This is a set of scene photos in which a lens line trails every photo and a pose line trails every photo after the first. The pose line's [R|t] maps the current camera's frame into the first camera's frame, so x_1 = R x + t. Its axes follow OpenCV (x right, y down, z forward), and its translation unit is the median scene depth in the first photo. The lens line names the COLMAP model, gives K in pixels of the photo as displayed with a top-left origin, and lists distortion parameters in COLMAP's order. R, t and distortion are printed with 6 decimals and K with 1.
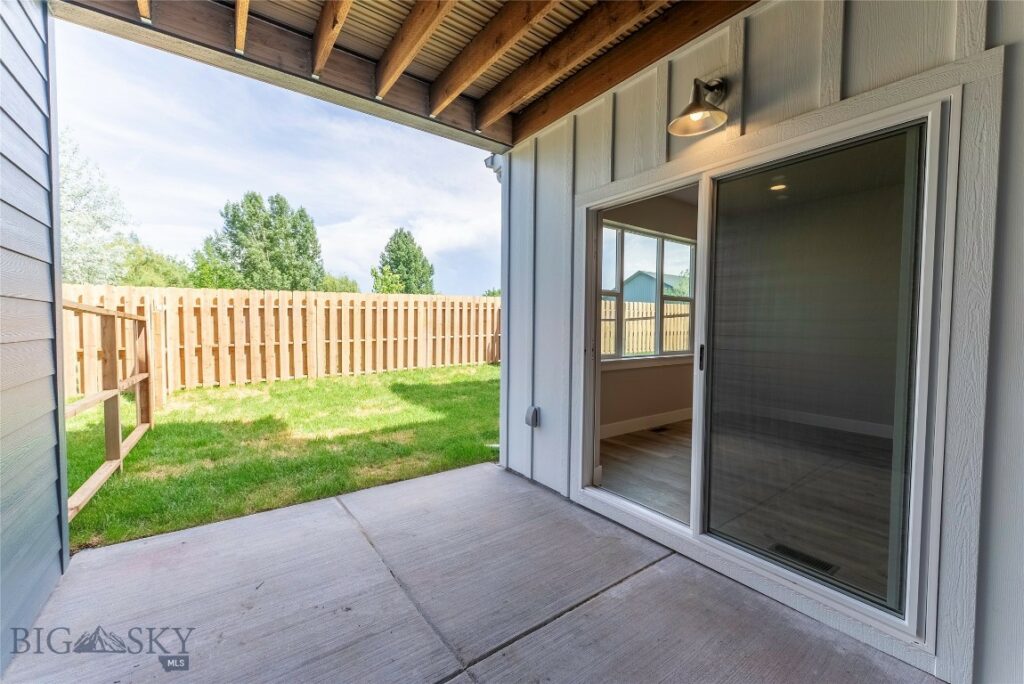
lens RADIAL K [[411.3, 0, 510.7], [0, 411.3, 339.4], [0, 0, 1]] dist [-0.000352, -0.000190]
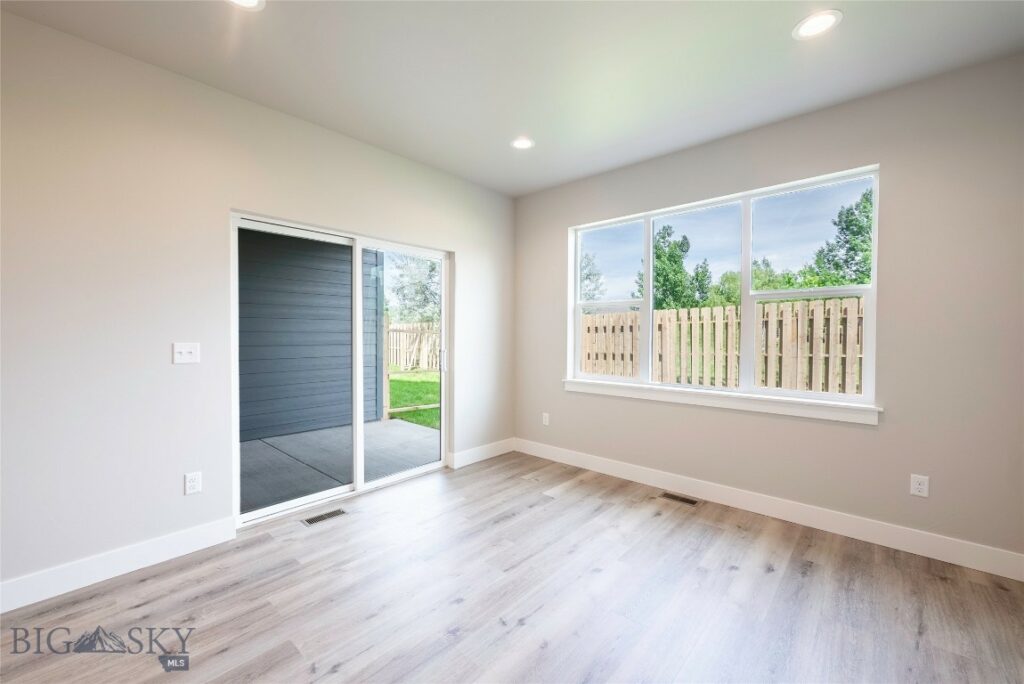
lens RADIAL K [[411.3, 0, 510.7], [0, 411.3, 339.4], [0, 0, 1]] dist [-0.000352, -0.000190]
pose [[0.206126, 0.005339, -0.978511, 0.094696], [-0.032472, 0.999472, -0.001387, -0.003153], [0.977987, 0.032060, 0.206190, 0.057024]]
